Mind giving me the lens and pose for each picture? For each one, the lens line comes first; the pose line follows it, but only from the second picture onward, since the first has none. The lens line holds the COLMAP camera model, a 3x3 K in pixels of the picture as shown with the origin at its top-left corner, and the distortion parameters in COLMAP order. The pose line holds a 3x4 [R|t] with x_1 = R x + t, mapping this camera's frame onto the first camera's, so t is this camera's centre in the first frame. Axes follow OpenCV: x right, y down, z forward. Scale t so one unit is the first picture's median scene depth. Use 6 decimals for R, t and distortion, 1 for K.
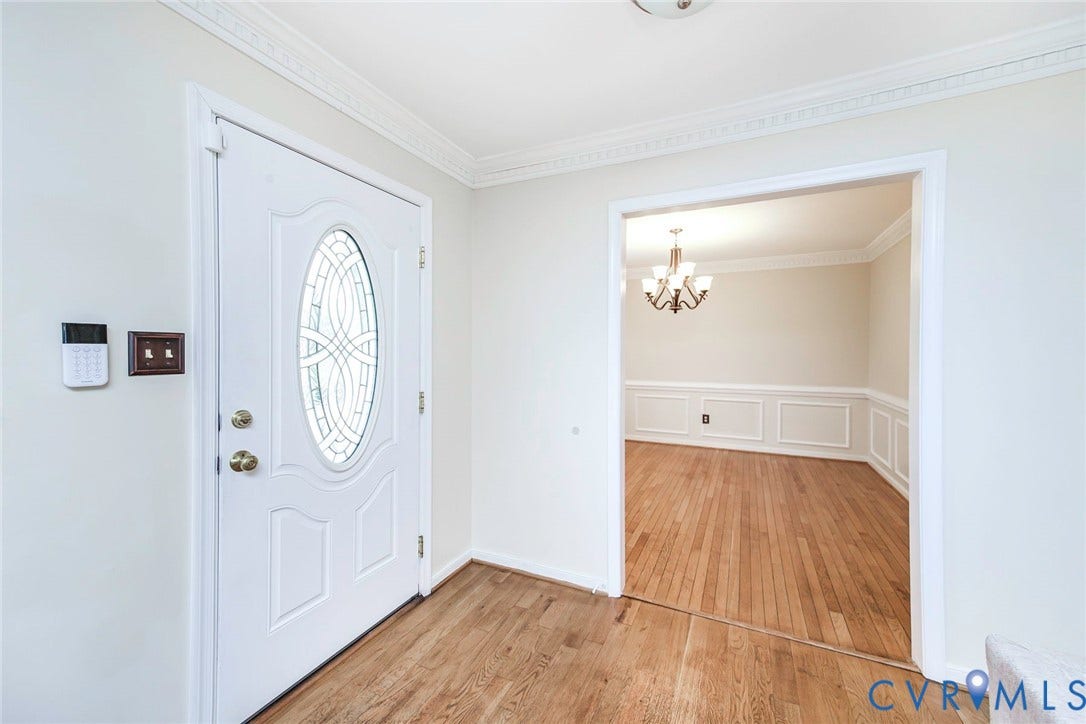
lens RADIAL K [[444.5, 0, 546.4], [0, 444.5, 358.1], [0, 0, 1]] dist [0.079462, 0.000095]
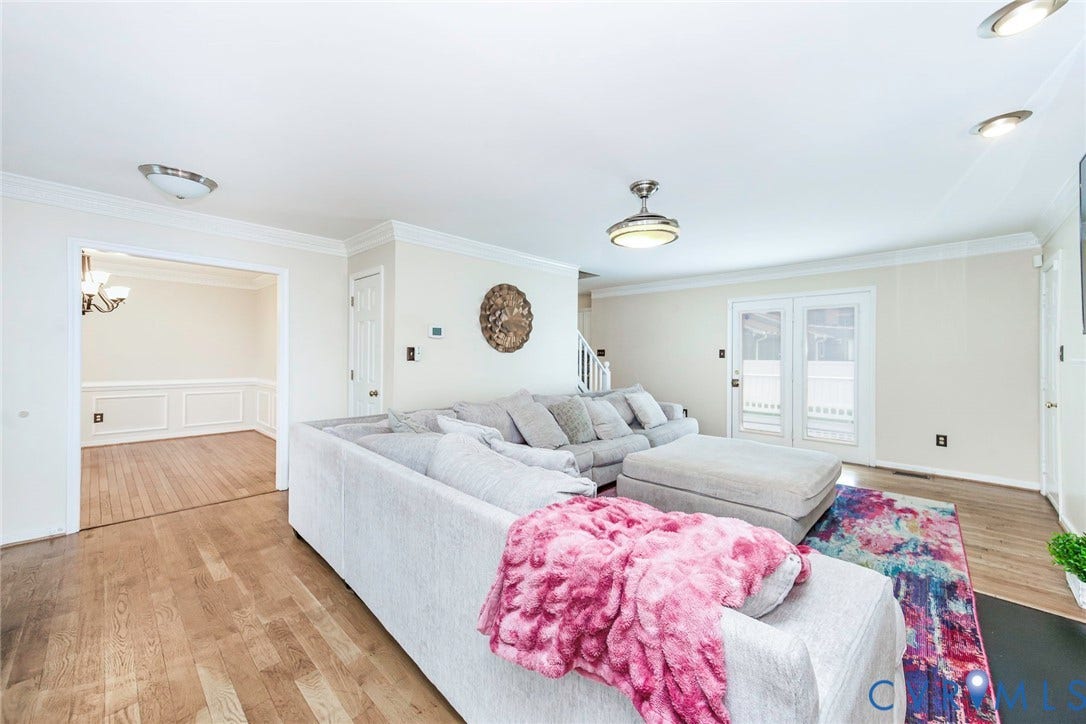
lens RADIAL K [[411.5, 0, 543.6], [0, 411.5, 352.4], [0, 0, 1]] dist [0.016151, -0.000161]
pose [[0.338294, 0.008971, 0.940998, -0.300316], [0.003311, 0.999937, -0.010723, 0.004400], [-0.941035, 0.006743, 0.338243, -0.397080]]
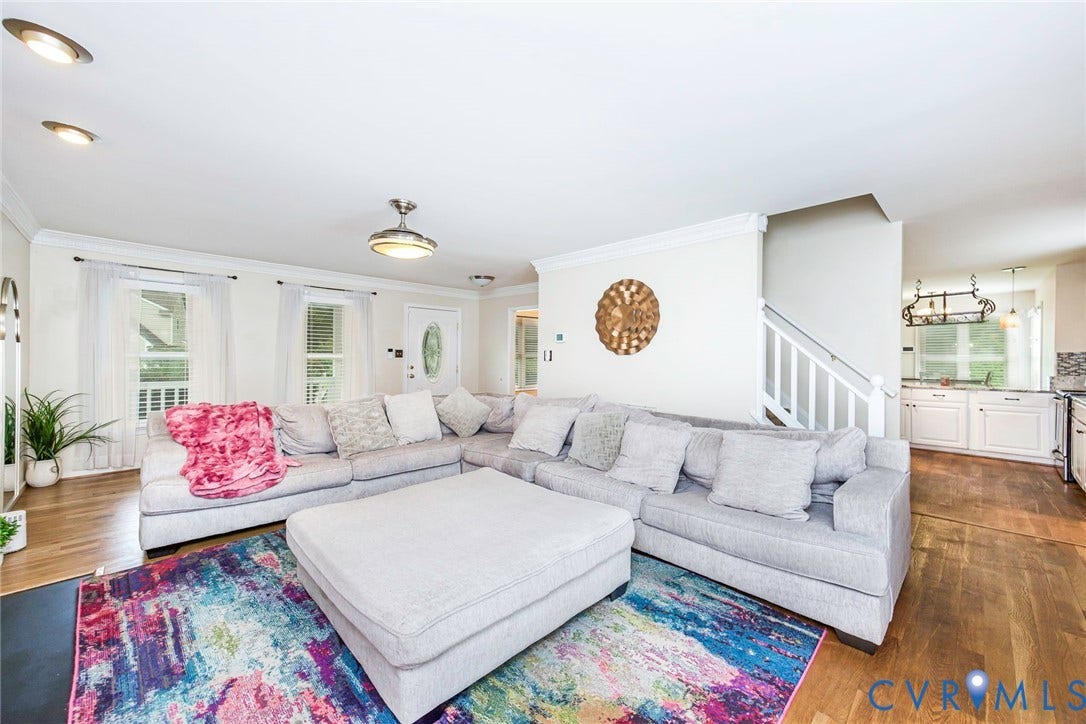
lens RADIAL K [[411.5, 0, 543.6], [0, 411.5, 352.4], [0, 0, 1]] dist [0.016151, -0.000161]
pose [[0.937413, 0.008822, -0.348107, 0.705043], [-0.014568, 0.999797, -0.013892, 0.005586], [0.347914, 0.018094, 0.937352, -0.848774]]
